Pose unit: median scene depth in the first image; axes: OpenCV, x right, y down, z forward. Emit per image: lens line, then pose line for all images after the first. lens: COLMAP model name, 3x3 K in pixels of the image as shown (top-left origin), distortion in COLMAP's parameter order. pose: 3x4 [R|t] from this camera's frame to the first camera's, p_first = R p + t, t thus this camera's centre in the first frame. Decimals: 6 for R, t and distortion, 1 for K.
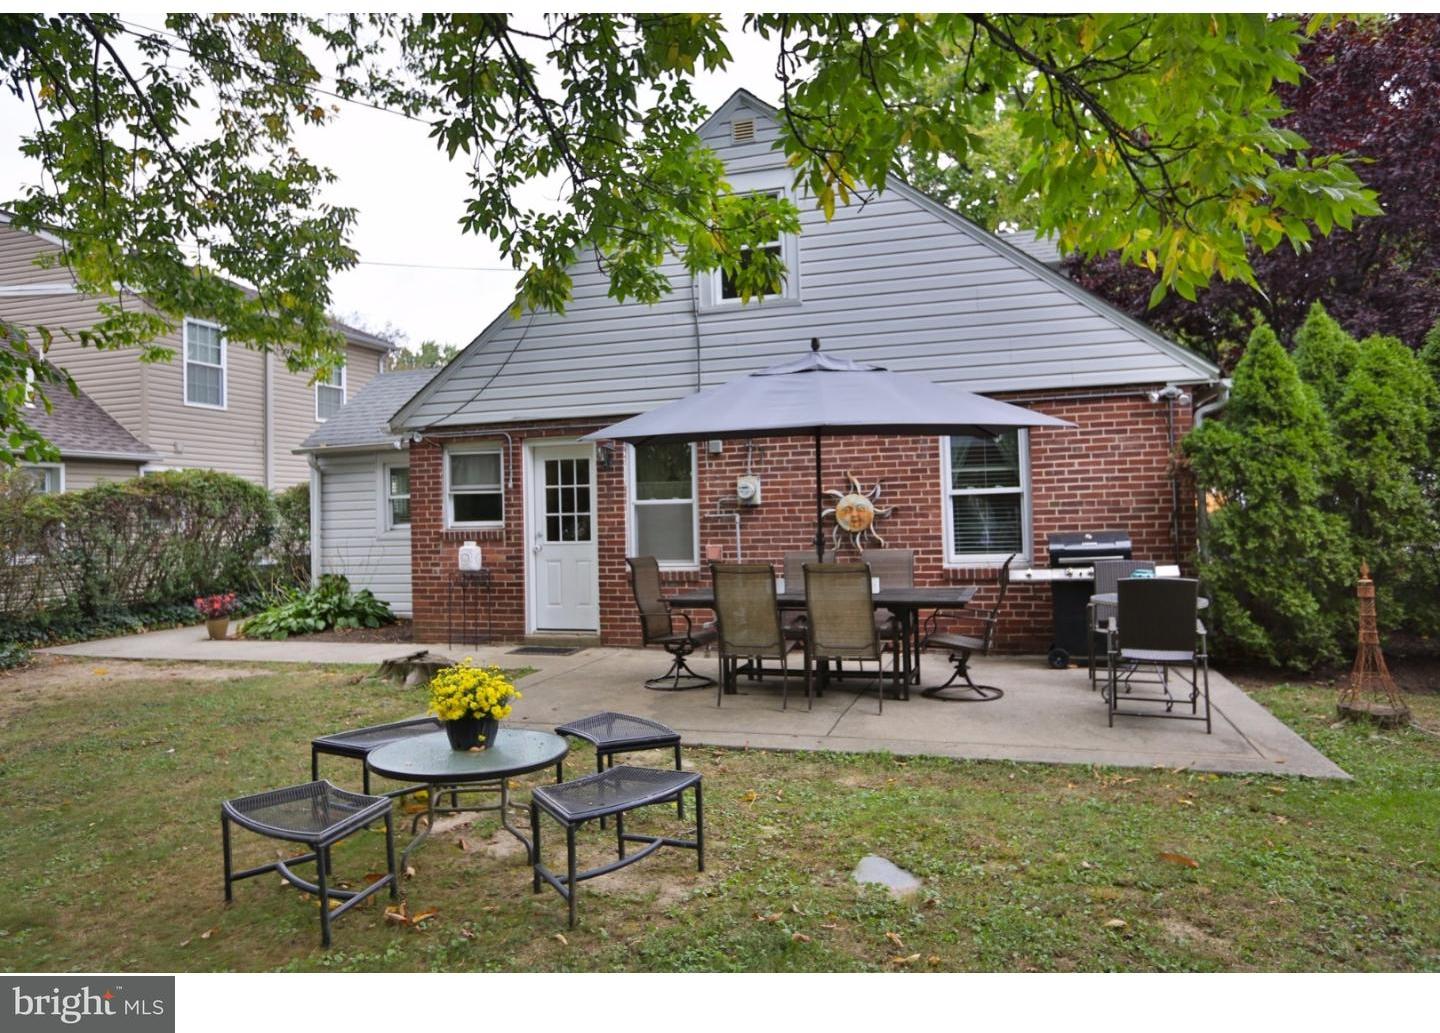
lens RADIAL K [[885.8, 0, 720.0], [0, 885.8, 516.5], [0, 0, 1]] dist [0.004367, 0.001905]
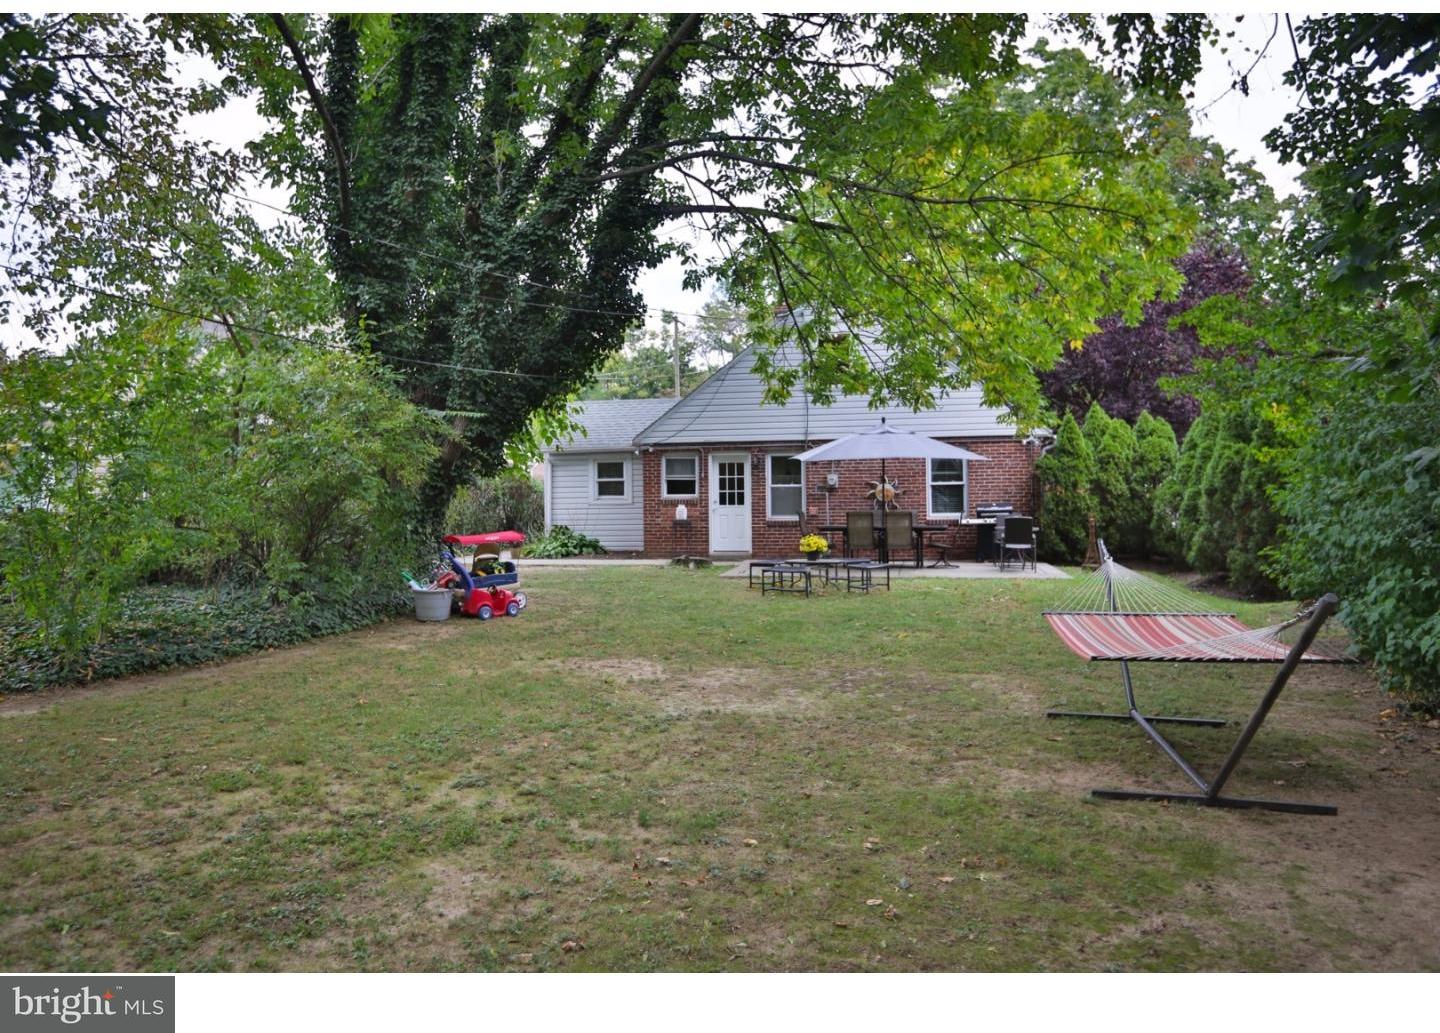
lens RADIAL K [[885.8, 0, 720.0], [0, 885.8, 516.5], [0, 0, 1]] dist [0.004367, 0.001905]
pose [[0.994993, 0.013715, 0.098998, -0.440495], [-0.015526, 0.999726, 0.017544, 0.021613], [-0.098730, -0.018993, 0.994933, -1.032623]]
